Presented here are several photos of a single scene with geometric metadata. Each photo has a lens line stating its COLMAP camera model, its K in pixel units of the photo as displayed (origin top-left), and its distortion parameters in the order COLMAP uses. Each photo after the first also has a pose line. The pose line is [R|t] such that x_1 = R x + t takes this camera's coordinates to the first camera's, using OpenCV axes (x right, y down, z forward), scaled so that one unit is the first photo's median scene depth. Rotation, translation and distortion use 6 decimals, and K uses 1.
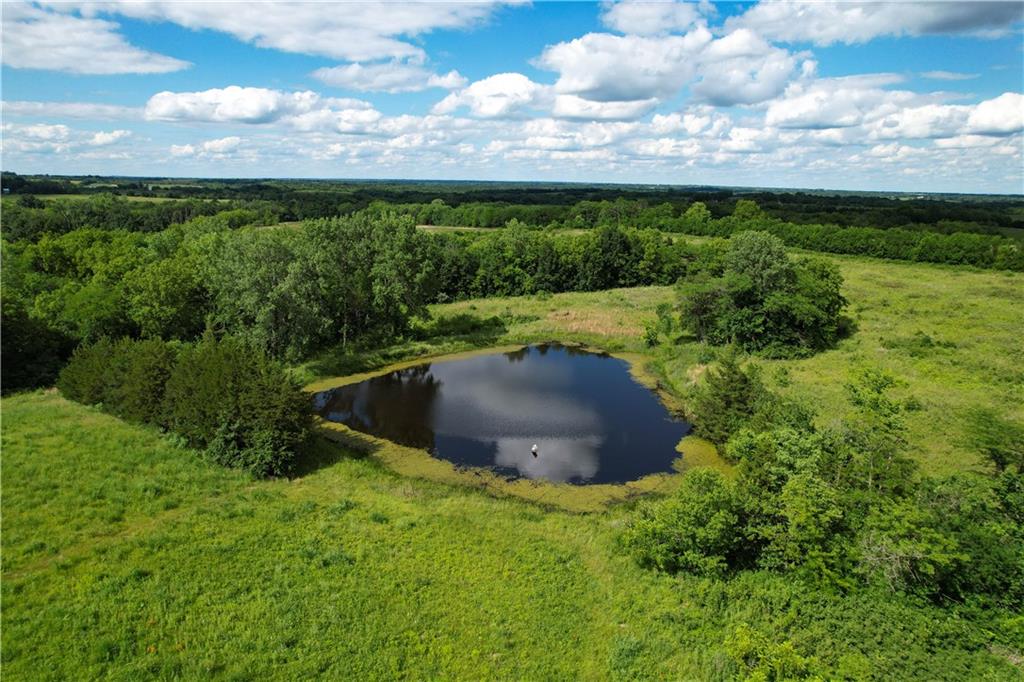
lens RADIAL K [[653.6, 0, 508.7], [0, 653.6, 343.3], [0, 0, 1]] dist [-0.078509, 0.070542]
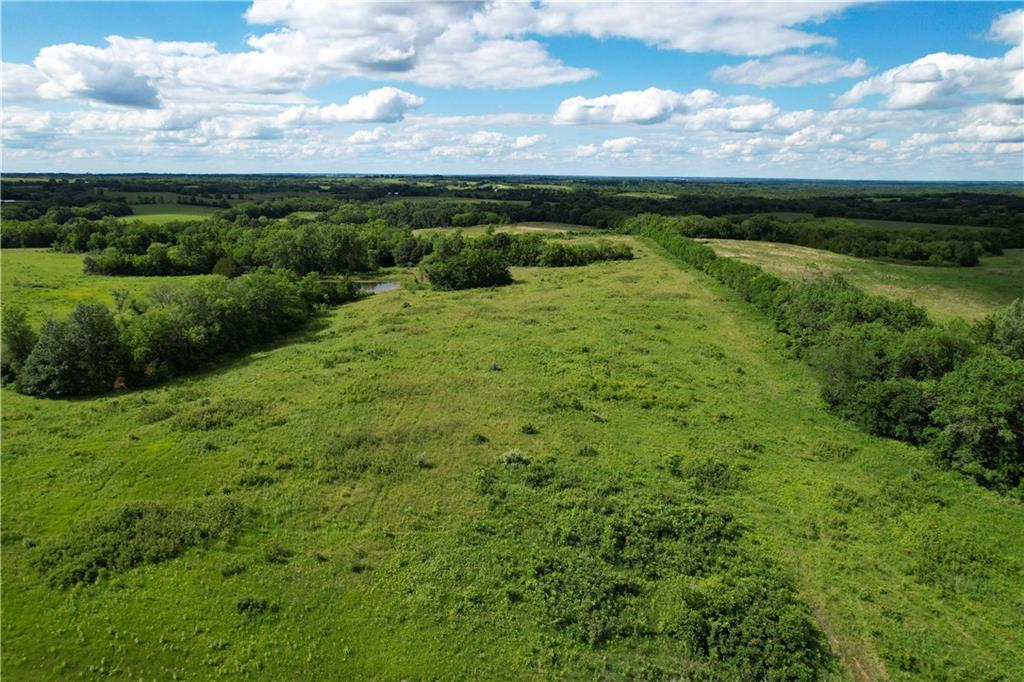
lens RADIAL K [[653.6, 0, 508.7], [0, 653.6, 343.3], [0, 0, 1]] dist [-0.078509, 0.070542]
pose [[0.842691, 0.124319, -0.523848, 1.226200], [-0.122897, 0.991705, 0.037651, 0.068252], [0.524183, 0.032651, 0.850979, -0.546272]]
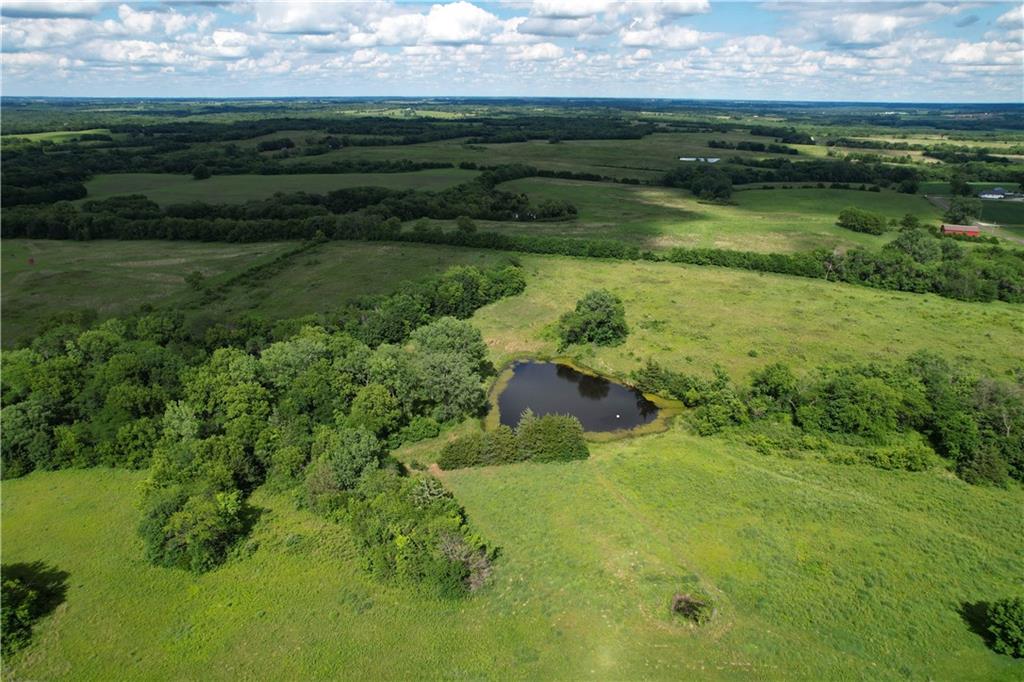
lens RADIAL K [[653.6, 0, 508.7], [0, 653.6, 343.3], [0, 0, 1]] dist [-0.078509, 0.070542]
pose [[0.747366, -0.254723, 0.613645, -0.822813], [0.171840, 0.966271, 0.191811, -0.318486], [-0.641806, -0.037904, 0.765930, -0.327824]]
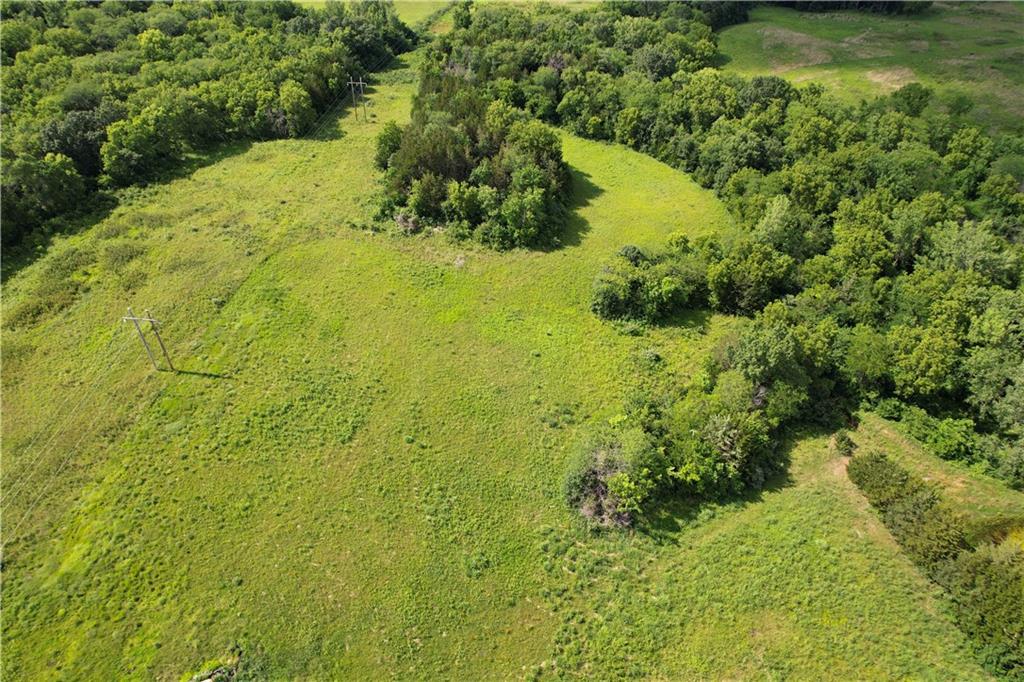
lens RADIAL K [[653.6, 0, 508.7], [0, 653.6, 343.3], [0, 0, 1]] dist [-0.078509, 0.070542]
pose [[0.679417, 0.473550, -0.560485, -0.267634], [-0.175577, 0.846593, 0.502447, -0.344106], [0.712436, -0.242963, 0.658334, -0.166398]]
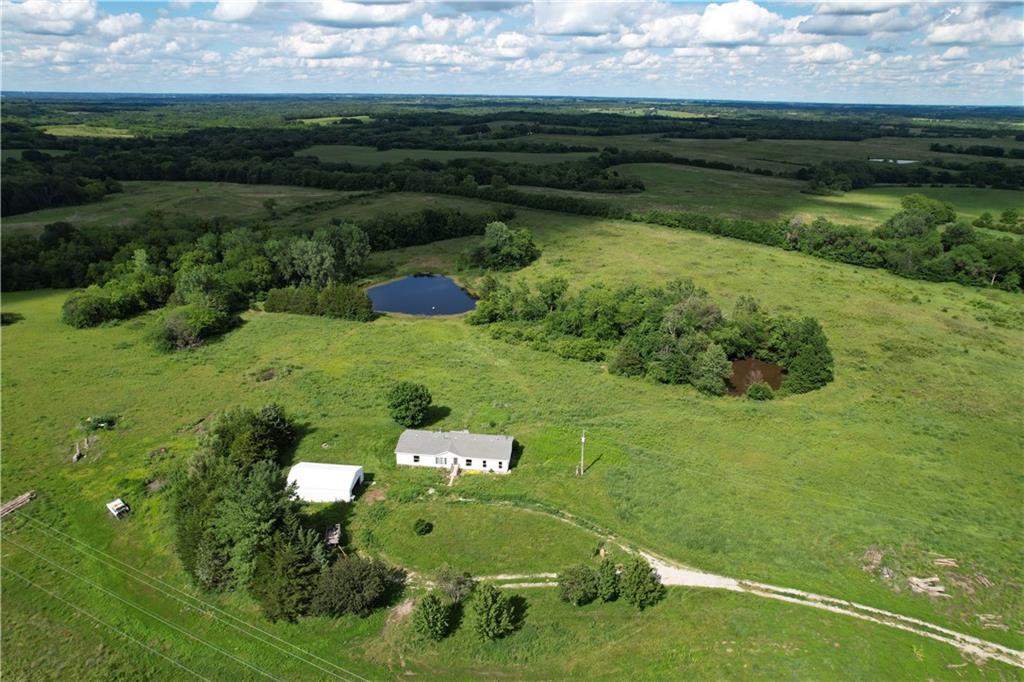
lens RADIAL K [[653.6, 0, 508.7], [0, 653.6, 343.3], [0, 0, 1]] dist [-0.078509, 0.070542]
pose [[0.941379, -0.129046, 0.311694, -0.290473], [0.087660, 0.985778, 0.143376, -0.045584], [-0.325763, -0.107648, 0.939303, -0.995899]]
